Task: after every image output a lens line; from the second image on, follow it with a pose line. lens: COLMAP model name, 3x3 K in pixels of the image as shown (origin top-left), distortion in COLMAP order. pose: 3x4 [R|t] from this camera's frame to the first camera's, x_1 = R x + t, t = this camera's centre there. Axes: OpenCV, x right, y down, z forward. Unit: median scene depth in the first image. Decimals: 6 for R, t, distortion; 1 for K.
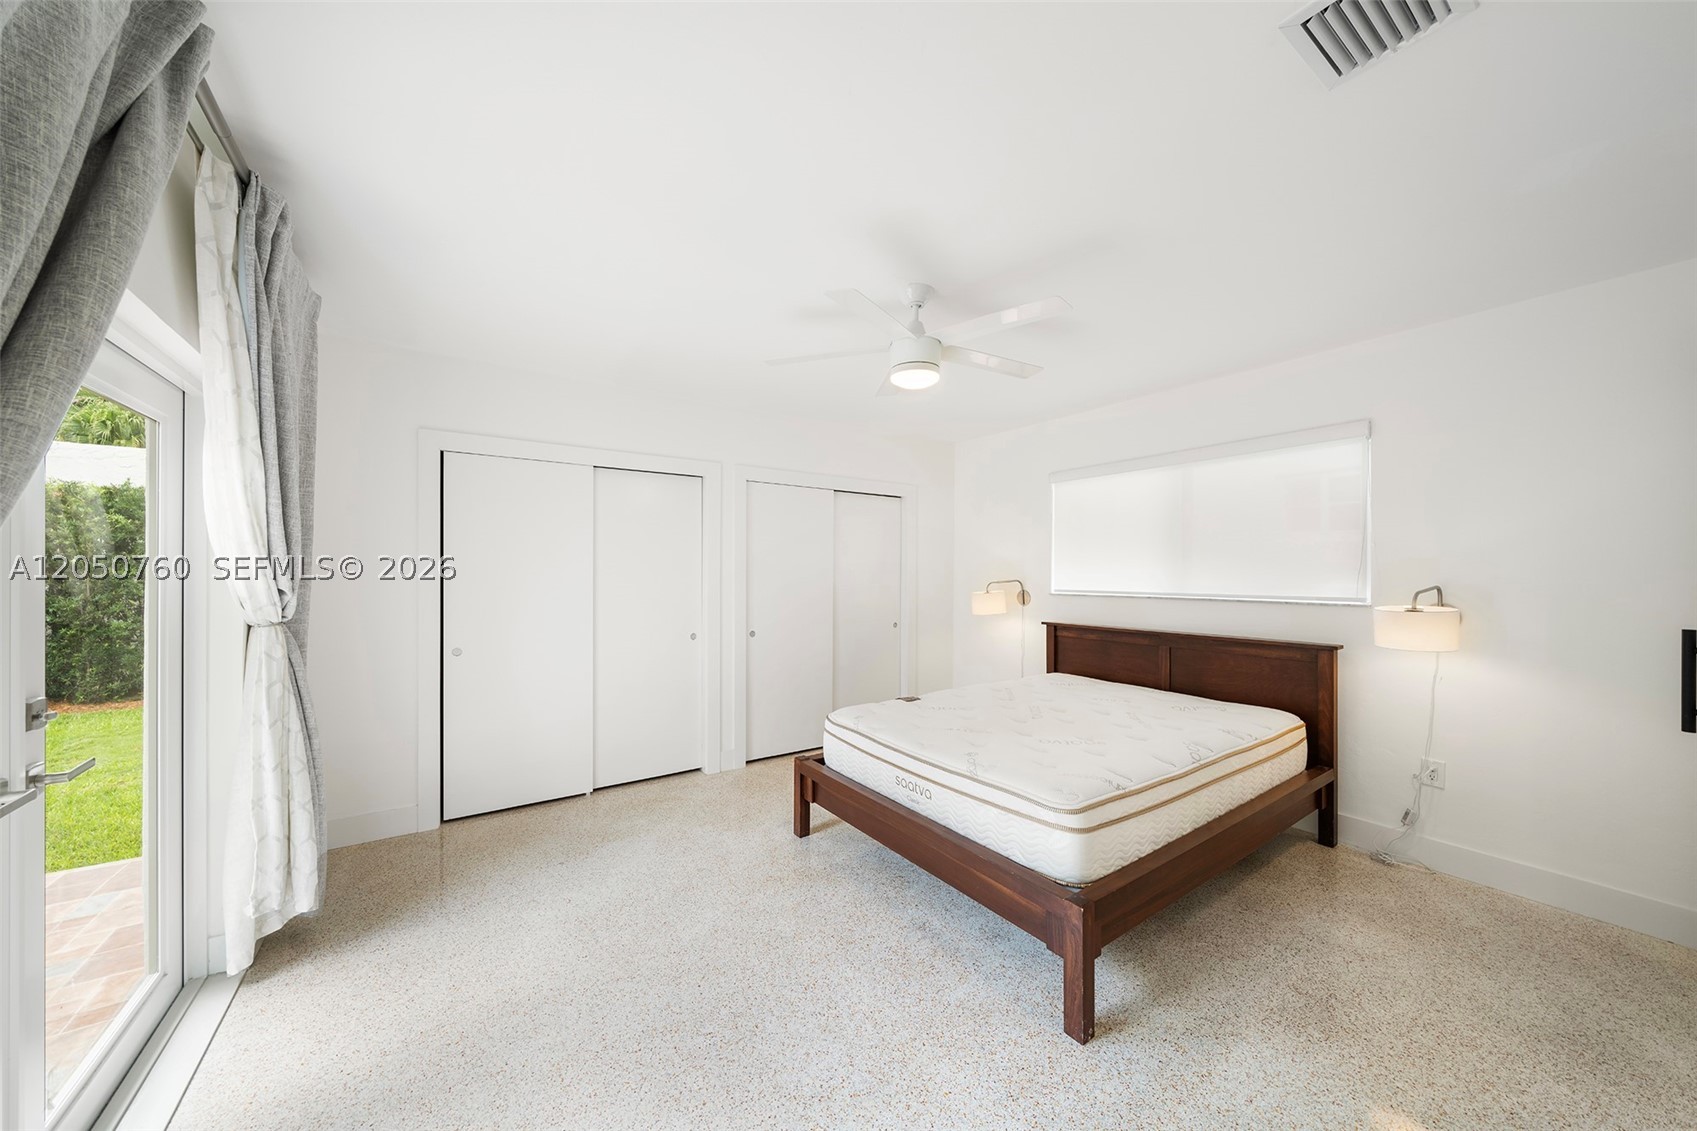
lens RADIAL K [[580.9, 0, 846.5], [0, 580.9, 562.4], [0, 0, 1]] dist [-0.000042, 0.000031]
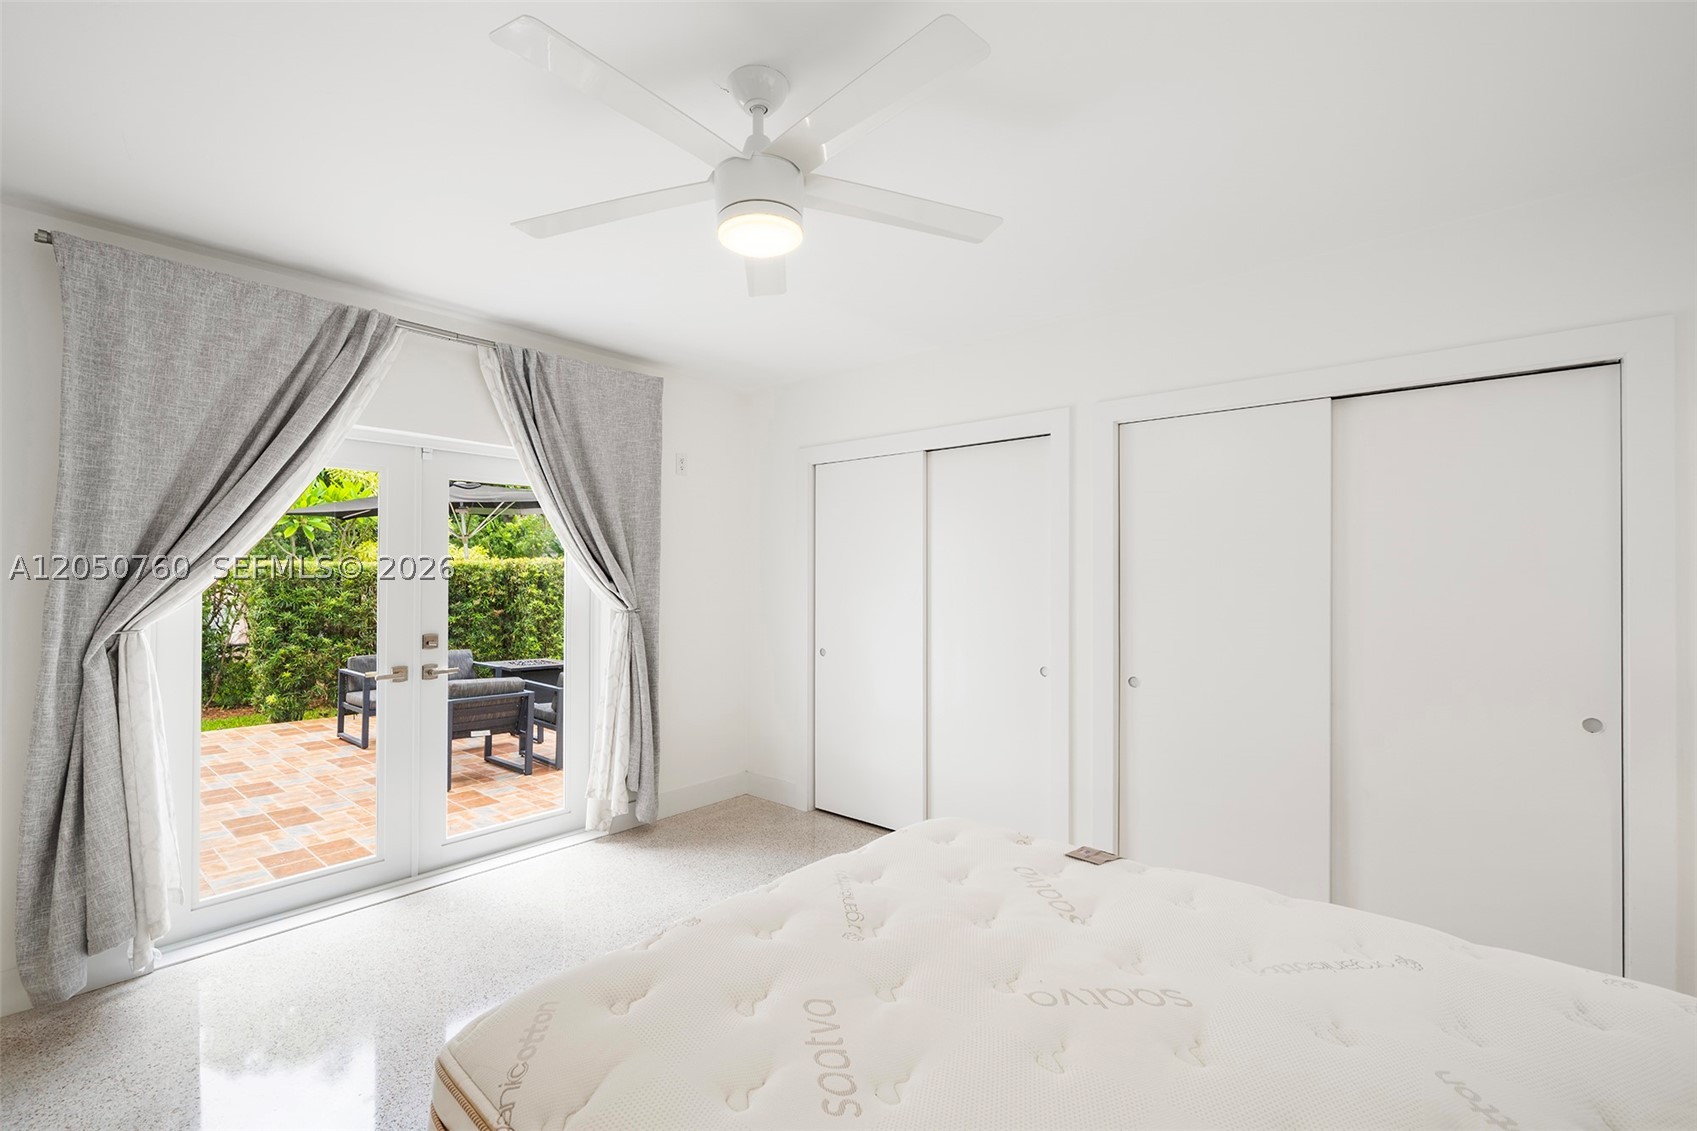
lens RADIAL K [[736.1, 0, 848.5], [0, 736.1, 565.5], [0, 0, 1]] dist [-0.000230, -0.000006]
pose [[0.263469, -0.008865, -0.964627, 0.825929], [0.006248, 0.999952, -0.007483, 0.005441], [0.964648, -0.004055, 0.263512, 0.884351]]
